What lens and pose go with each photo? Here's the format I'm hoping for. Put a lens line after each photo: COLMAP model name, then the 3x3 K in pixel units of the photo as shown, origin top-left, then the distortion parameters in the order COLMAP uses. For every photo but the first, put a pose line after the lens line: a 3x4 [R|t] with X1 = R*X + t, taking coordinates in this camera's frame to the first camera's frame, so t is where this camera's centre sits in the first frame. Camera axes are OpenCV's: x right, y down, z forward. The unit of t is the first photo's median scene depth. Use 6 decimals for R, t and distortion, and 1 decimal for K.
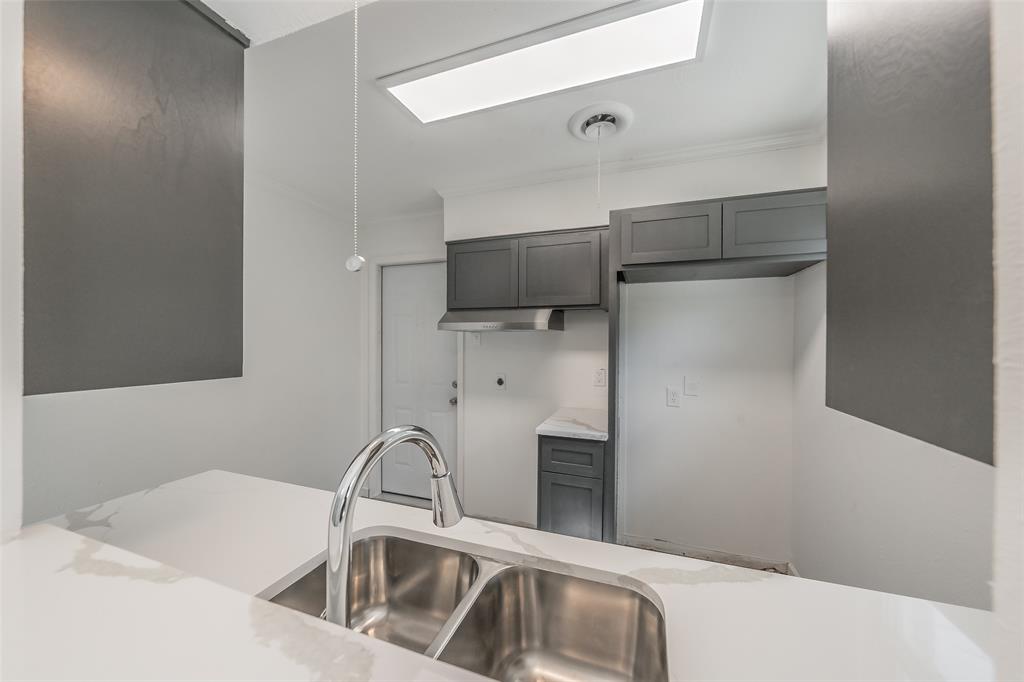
lens RADIAL K [[357.5, 0, 517.9], [0, 357.5, 338.1], [0, 0, 1]] dist [0.000880, 0.000108]
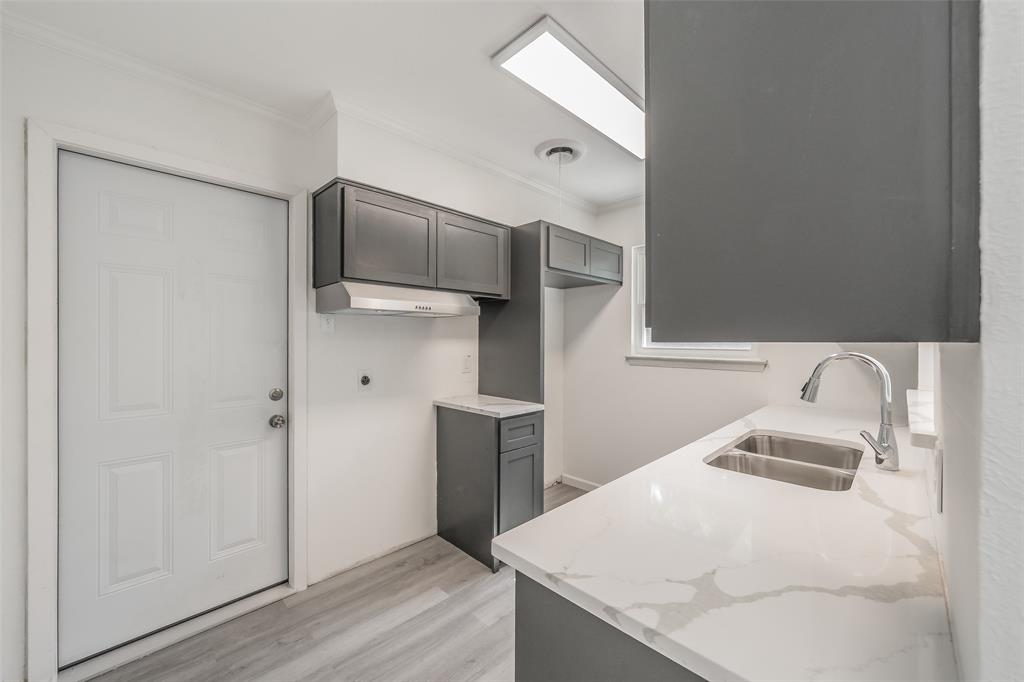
lens RADIAL K [[393.5, 0, 512.9], [0, 393.5, 339.8], [0, 0, 1]] dist [0.000927, 0.000019]
pose [[0.428931, 0.001894, 0.903335, -0.782514], [-0.002175, 0.999997, -0.001064, 0.041244], [-0.903335, -0.001508, 0.428934, 0.411138]]
